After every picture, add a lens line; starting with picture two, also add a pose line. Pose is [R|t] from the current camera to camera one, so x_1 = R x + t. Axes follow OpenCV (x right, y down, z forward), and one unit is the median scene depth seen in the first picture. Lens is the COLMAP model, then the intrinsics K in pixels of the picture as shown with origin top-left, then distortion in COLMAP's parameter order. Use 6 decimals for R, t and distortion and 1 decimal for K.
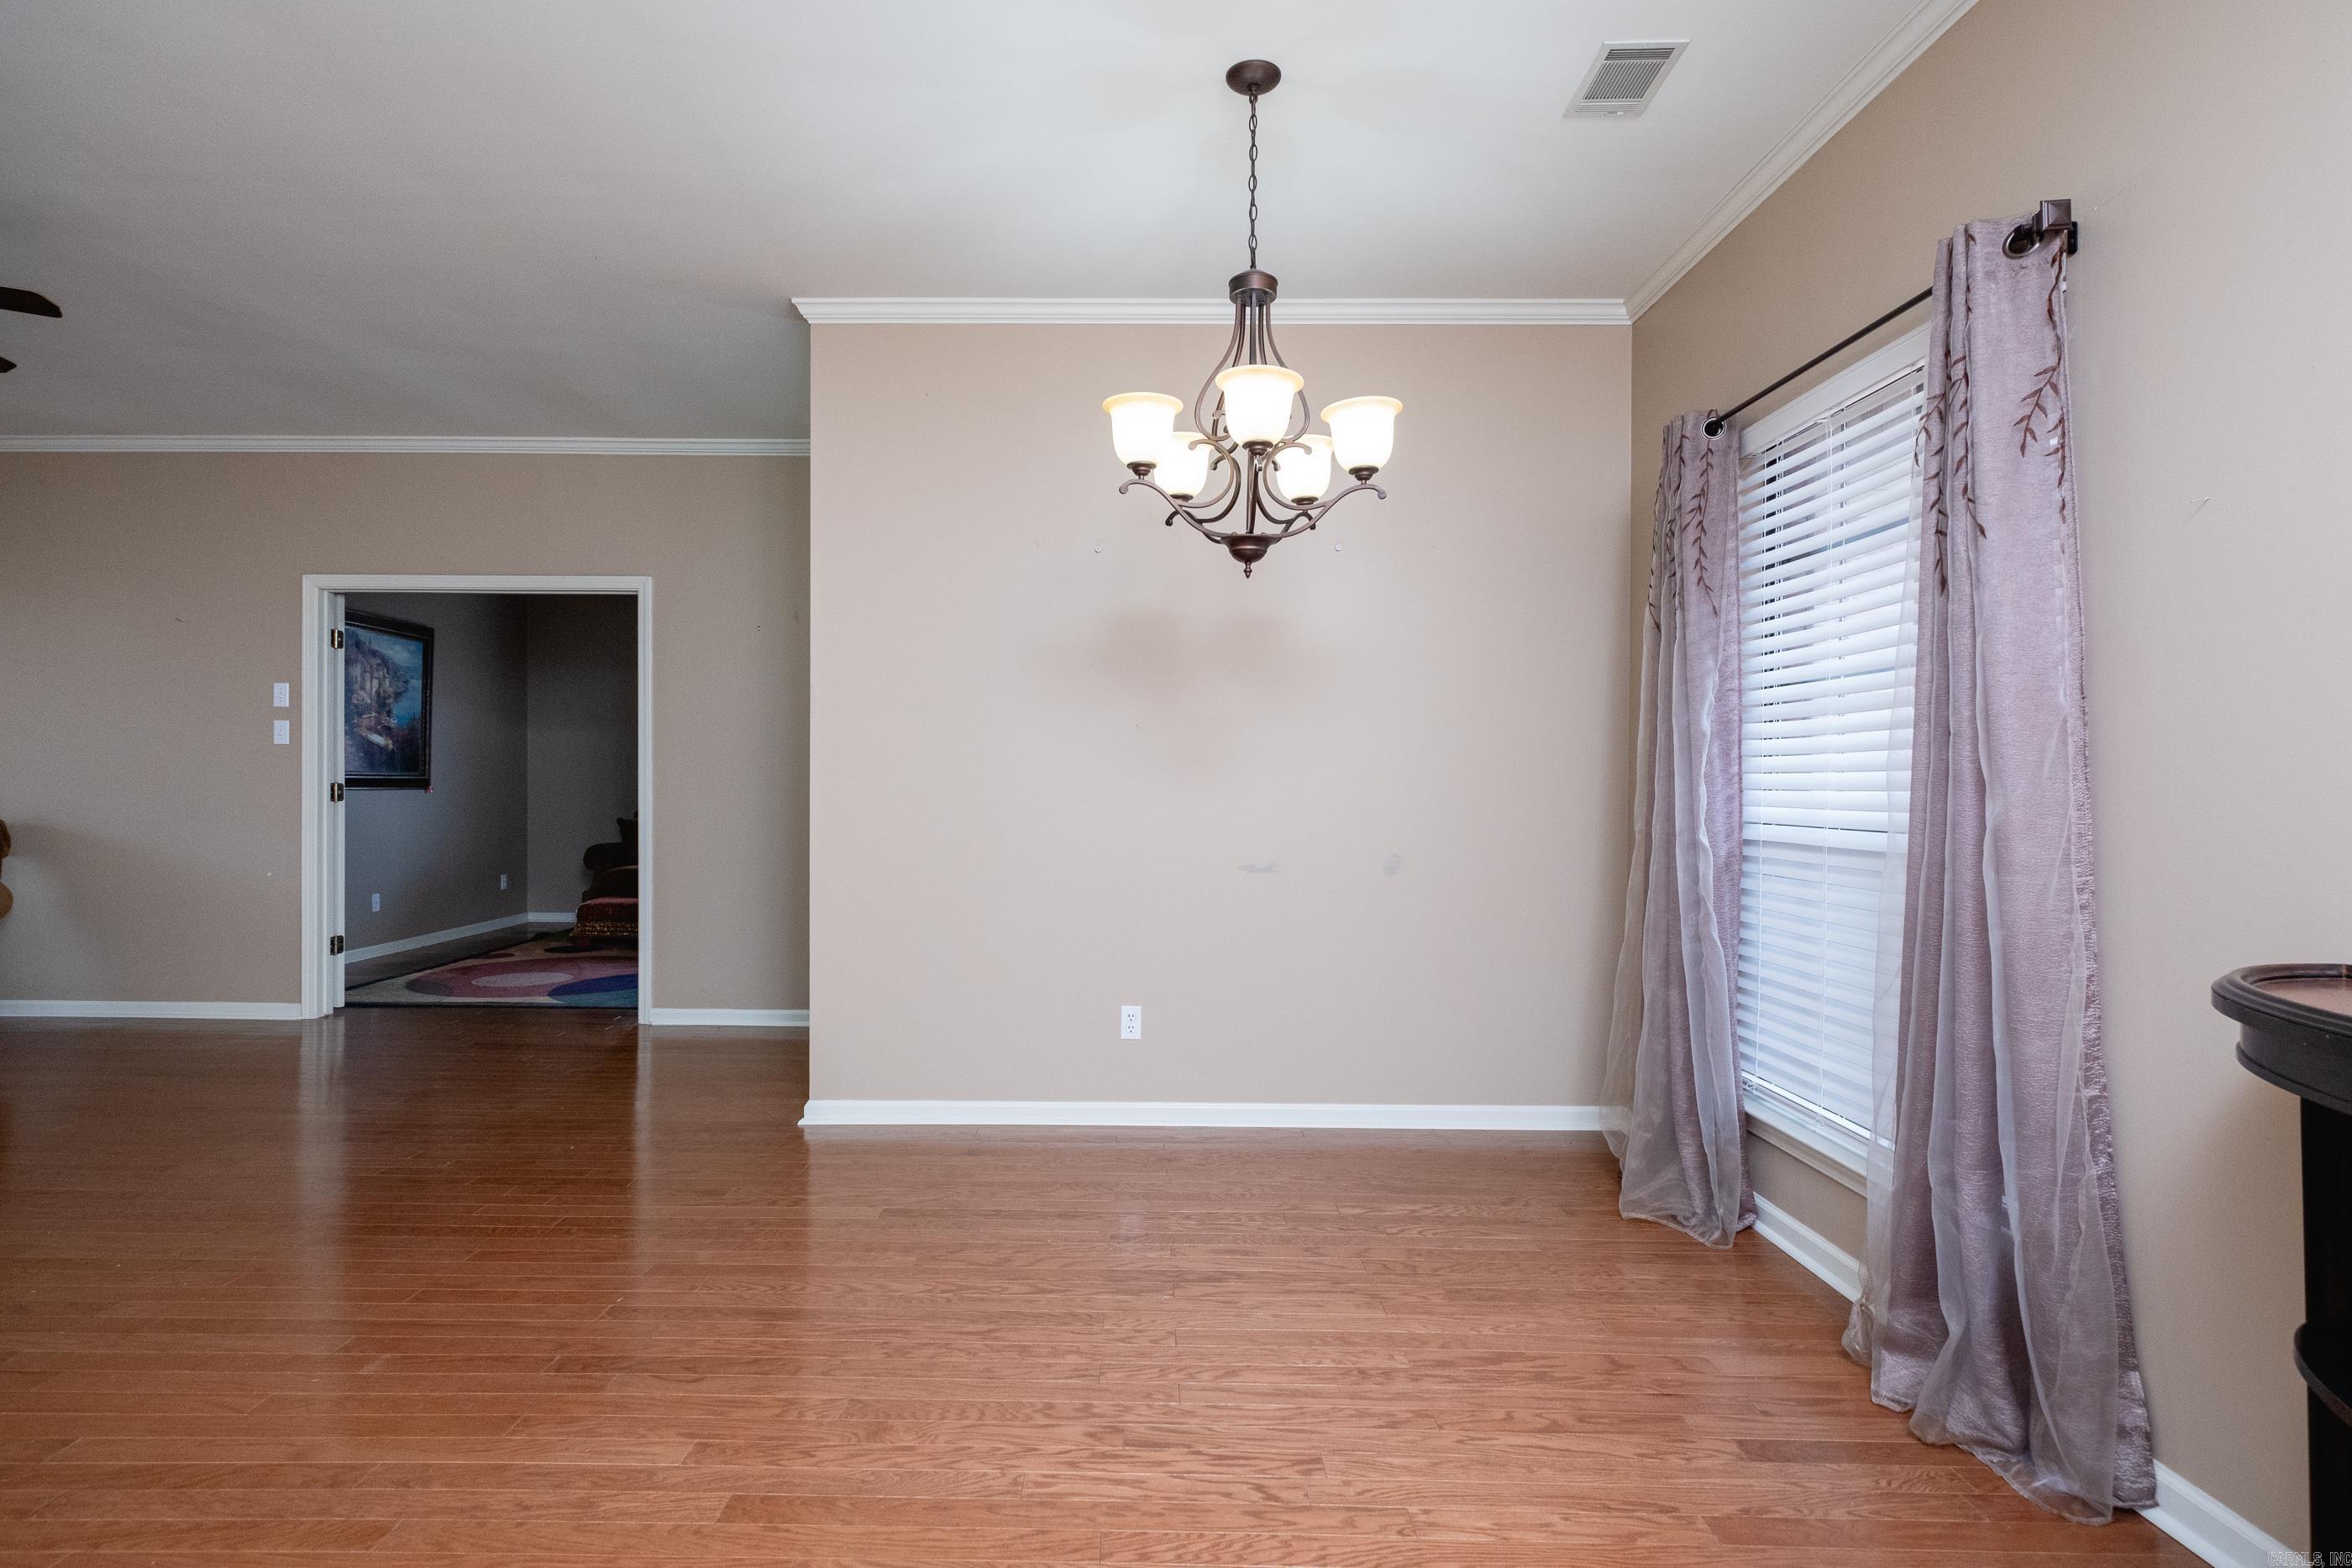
lens RADIAL K [[1191.6, 0, 1136.8], [0, 1191.6, 788.7], [0, 0, 1]] dist [-0.000907, -0.000179]
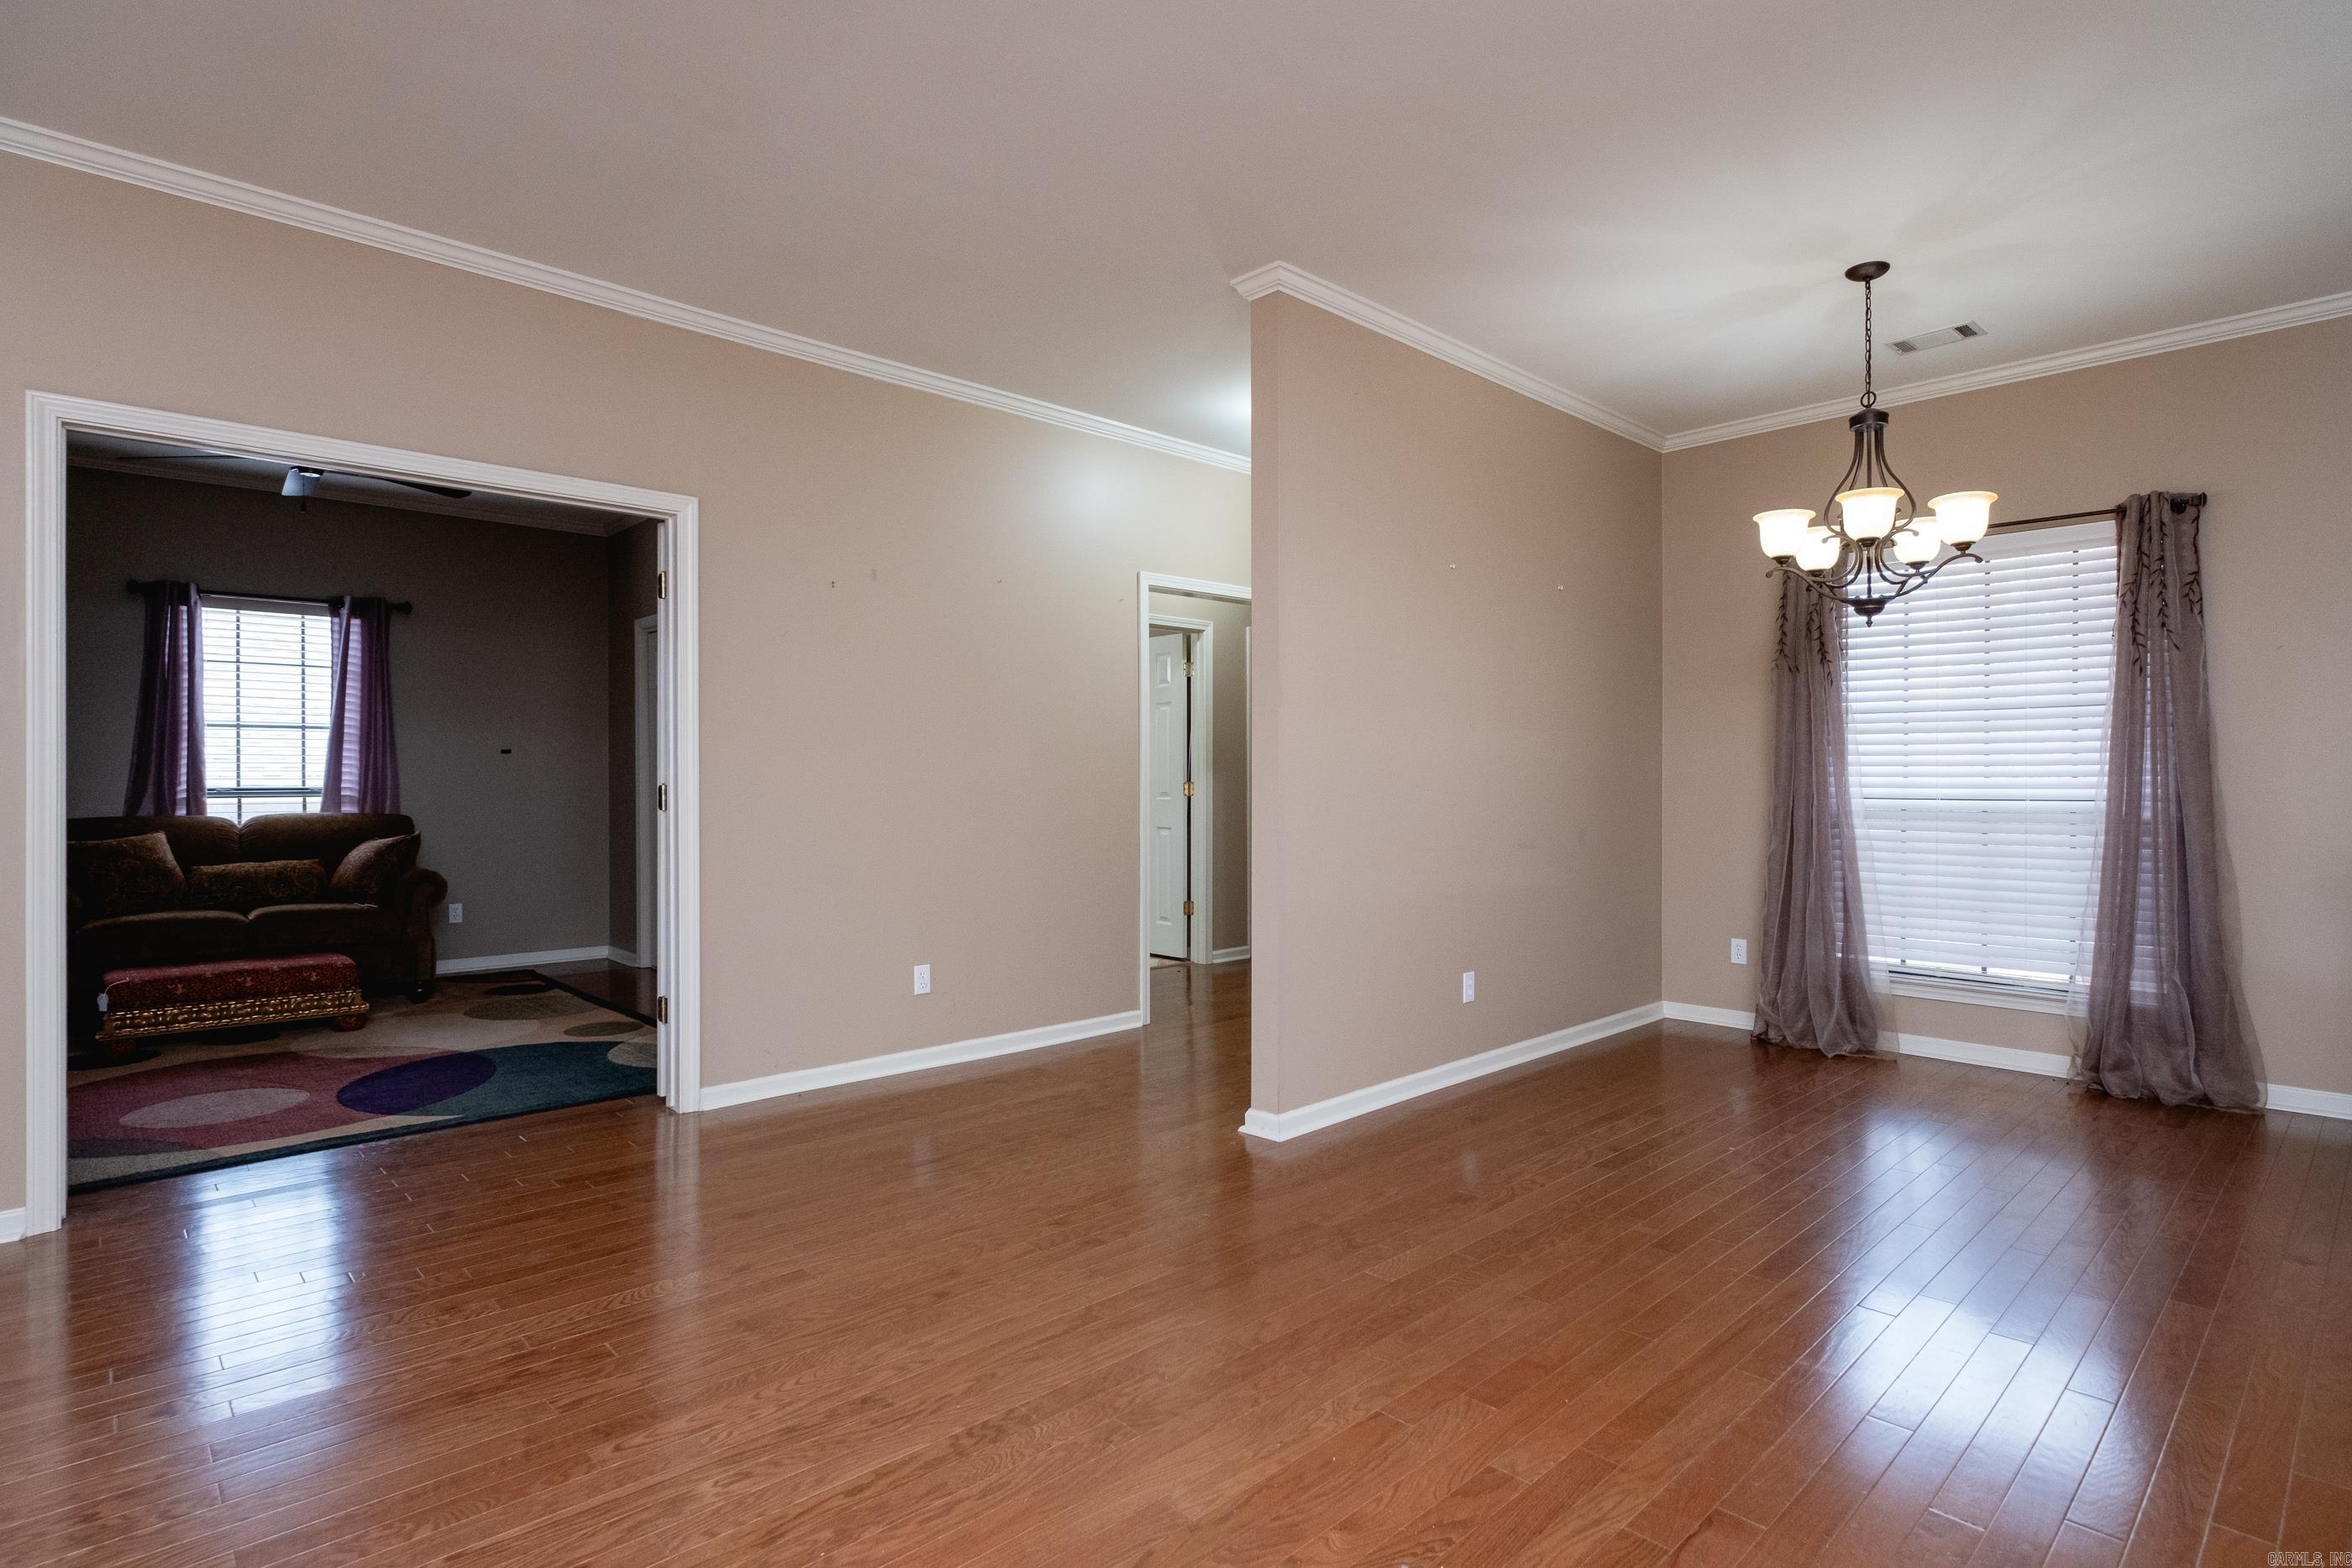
lens RADIAL K [[1176.6, 0, 1186.8], [0, 1176.6, 783.9], [0, 0, 1]] dist [-0.001837, -0.000101]
pose [[0.717981, -0.012097, 0.695957, -0.679641], [0.009877, 0.999925, 0.007190, -0.003929], [-0.695992, 0.001712, 0.718047, 0.269623]]
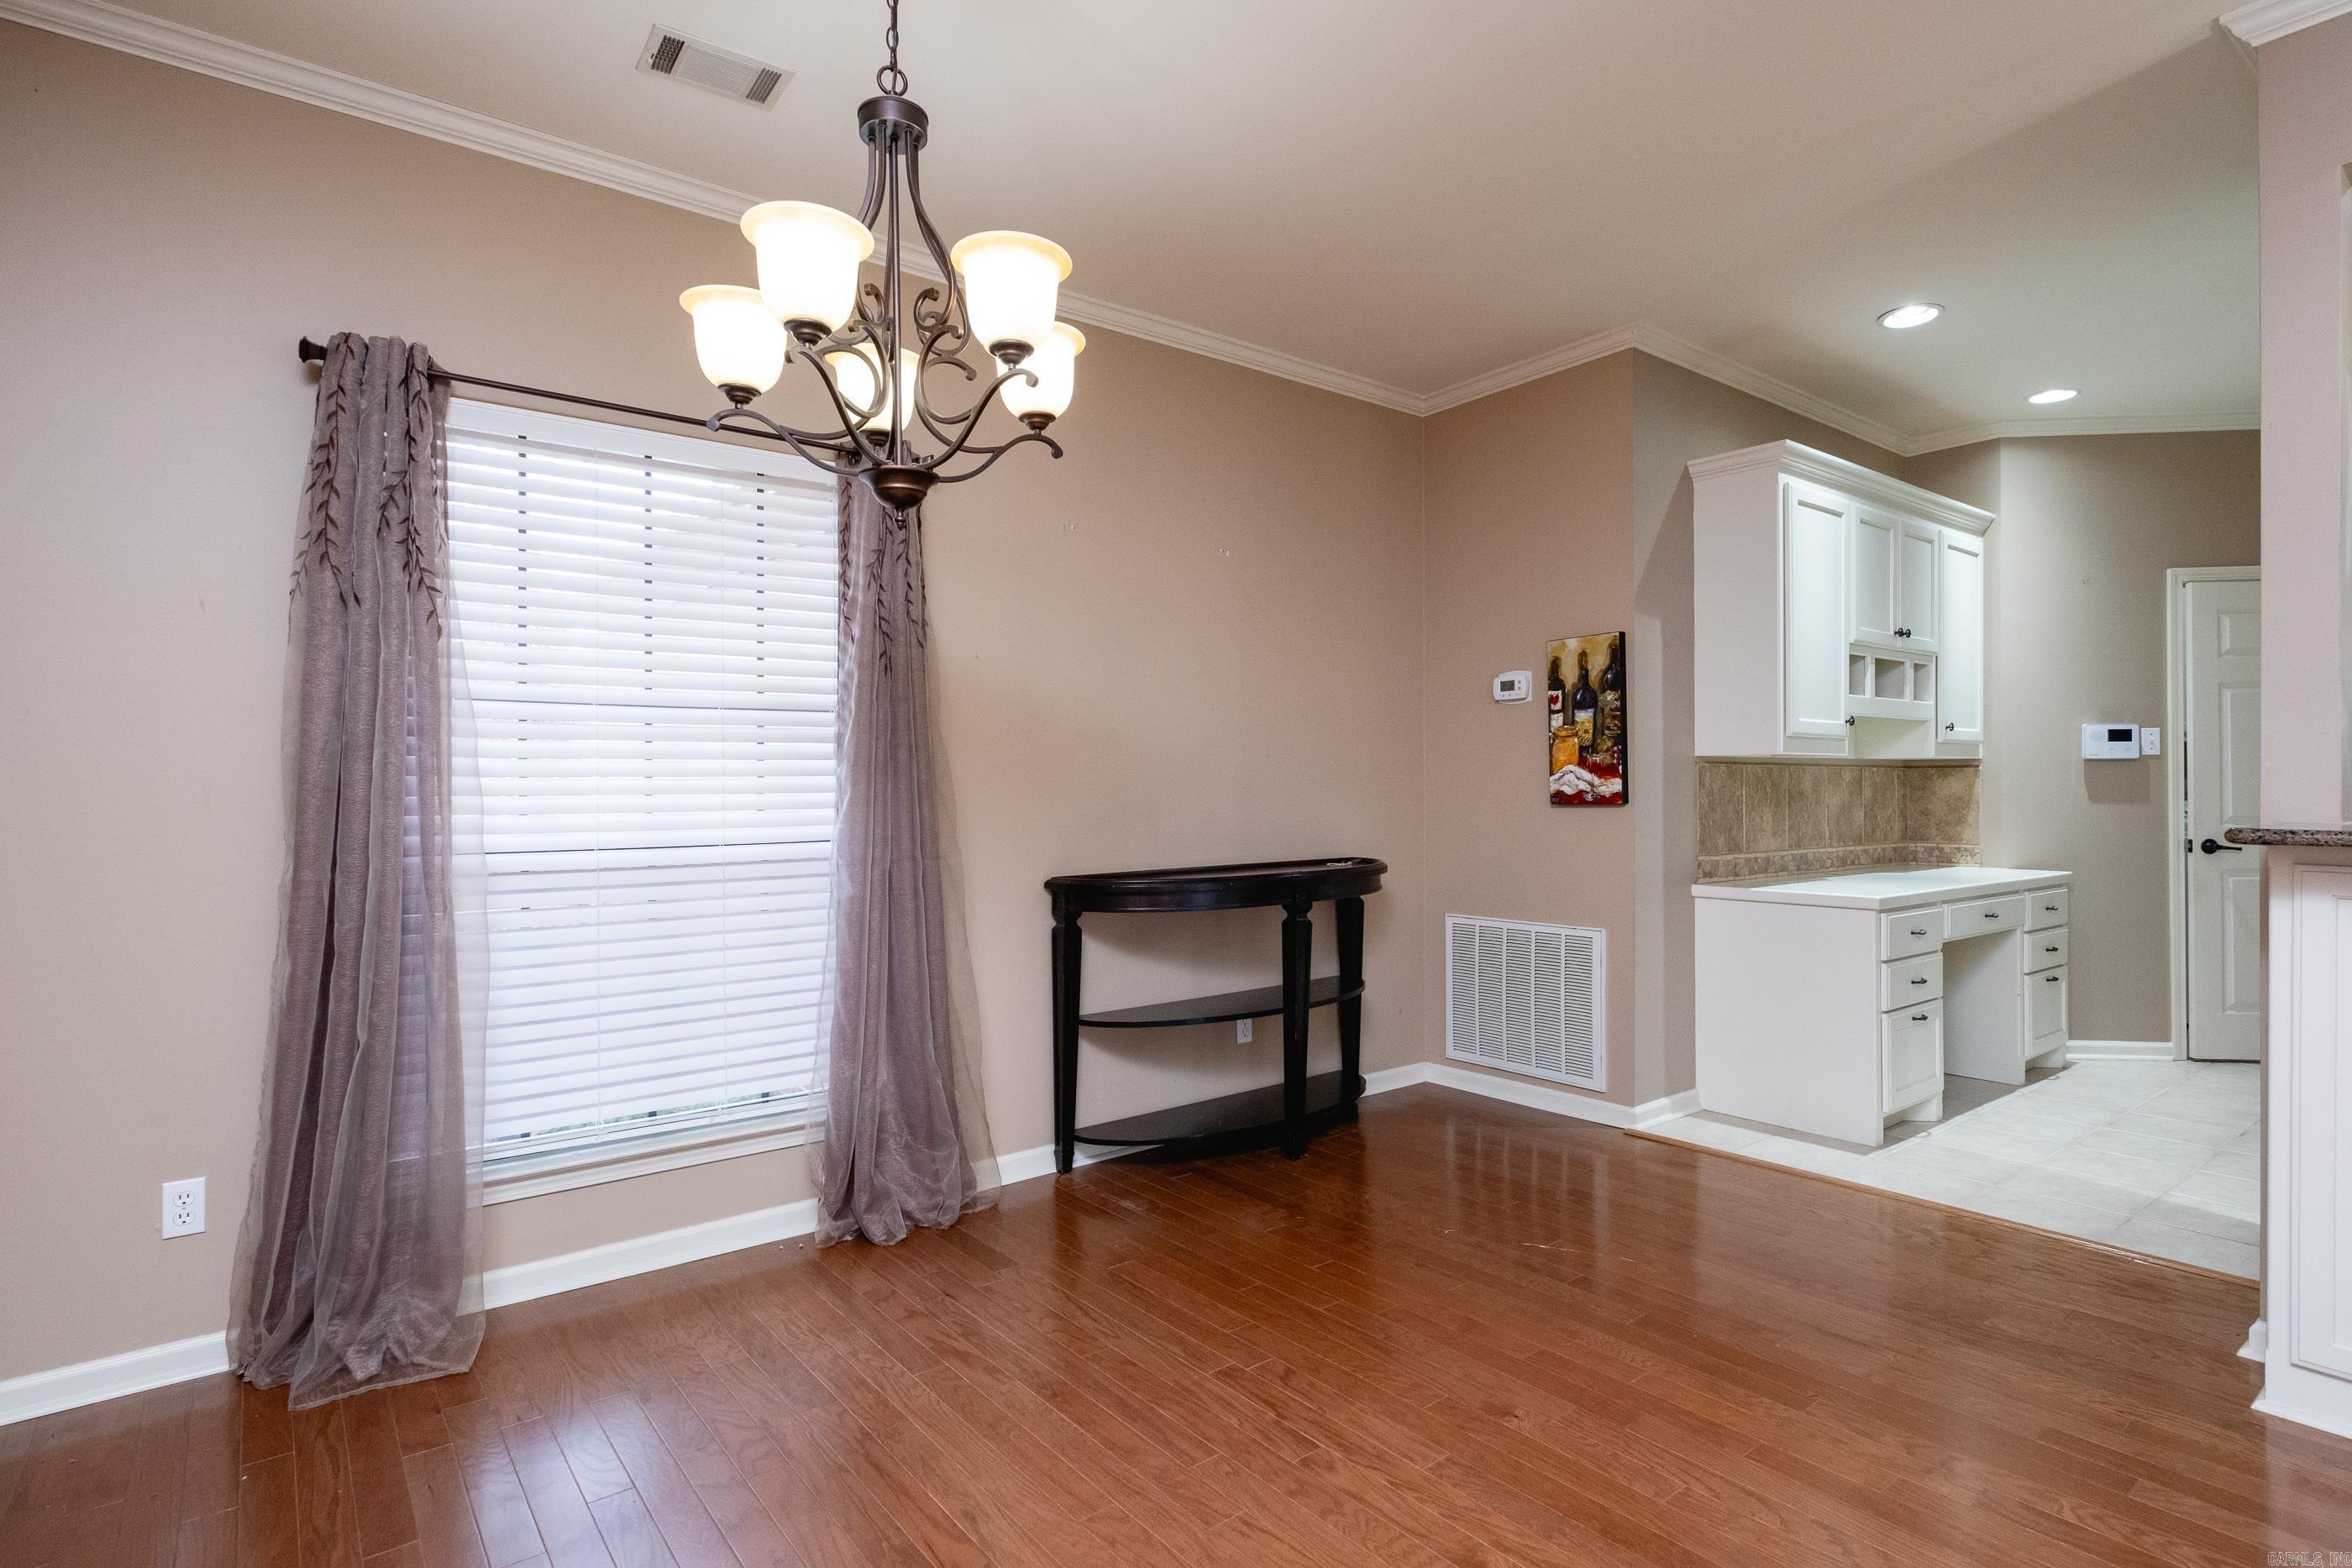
lens RADIAL K [[1176.6, 0, 1186.8], [0, 1176.6, 783.9], [0, 0, 1]] dist [-0.001837, -0.000101]
pose [[-0.623862, -0.003407, 0.781527, -0.263797], [0.004695, 0.999956, 0.008107, -0.012763], [-0.781520, 0.008727, -0.623819, 0.617275]]
